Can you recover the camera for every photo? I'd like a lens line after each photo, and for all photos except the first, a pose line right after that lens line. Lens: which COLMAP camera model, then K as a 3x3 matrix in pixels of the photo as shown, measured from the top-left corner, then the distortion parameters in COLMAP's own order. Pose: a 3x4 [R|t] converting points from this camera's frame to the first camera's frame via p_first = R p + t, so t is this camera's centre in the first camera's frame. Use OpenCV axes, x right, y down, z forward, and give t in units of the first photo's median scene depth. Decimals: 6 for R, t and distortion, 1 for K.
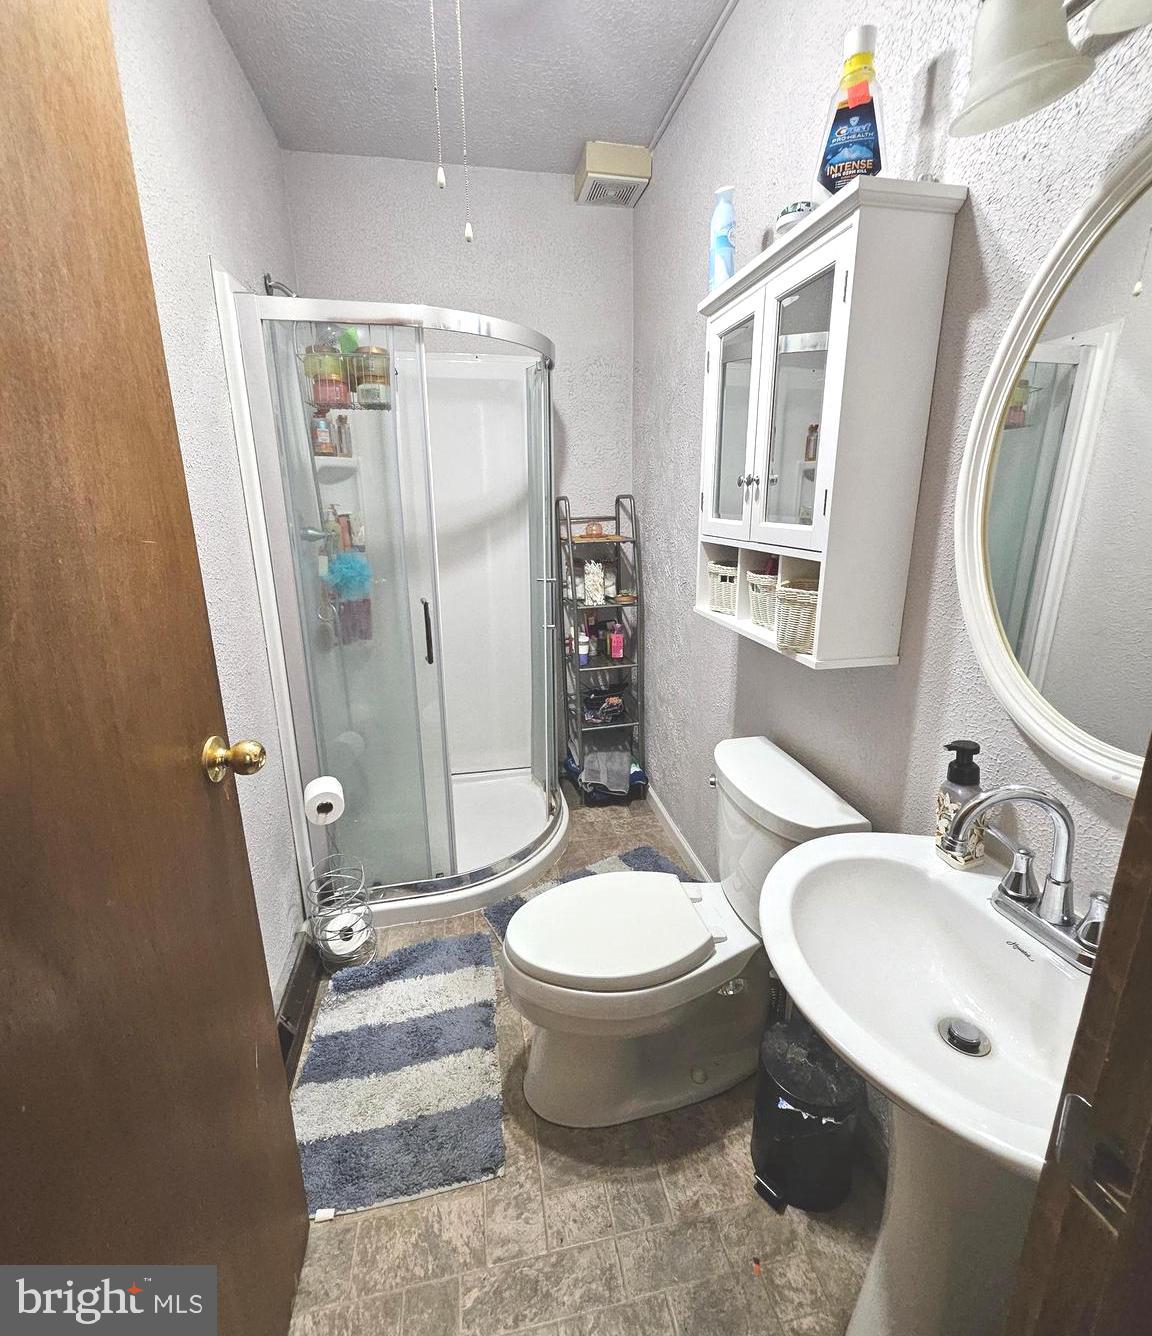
lens RADIAL K [[607.9, 0, 579.8], [0, 607.9, 666.7], [0, 0, 1]] dist [-0.000066, 0.000383]
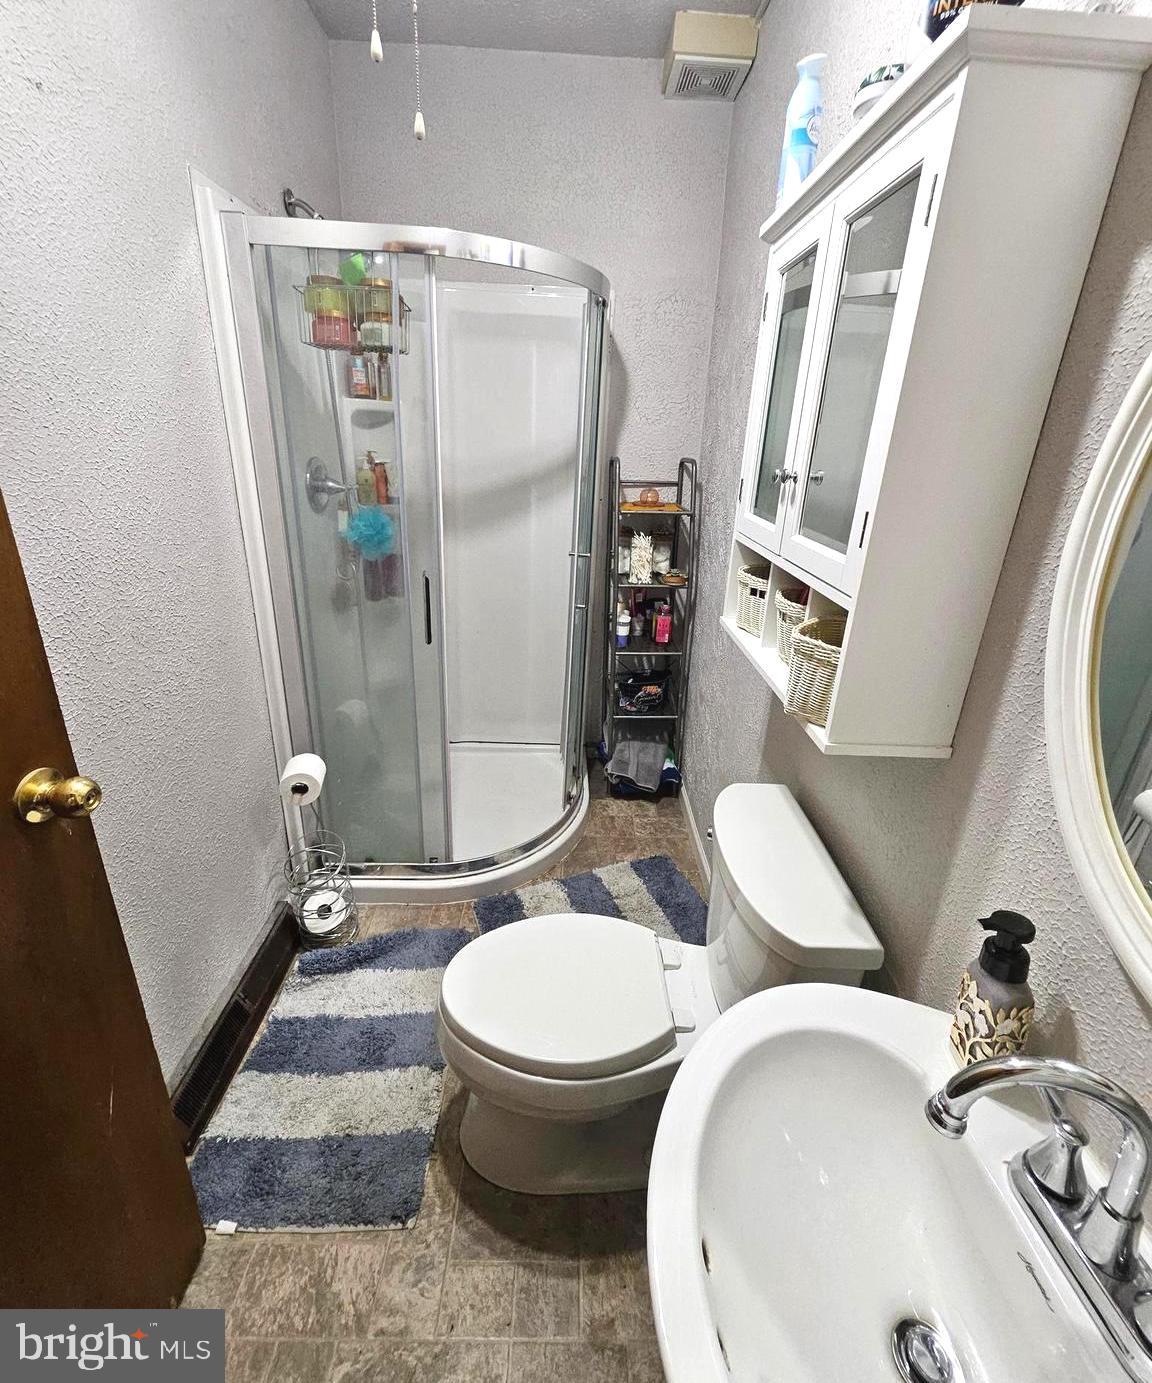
lens RADIAL K [[603.0, 0, 580.4], [0, 603.0, 659.1], [0, 0, 1]] dist [0.001798, -0.000362]
pose [[0.982364, 0.110353, -0.150941, 0.138178], [-0.097040, 0.990934, 0.092911, -0.104709], [0.159826, -0.076626, 0.984167, 0.171676]]
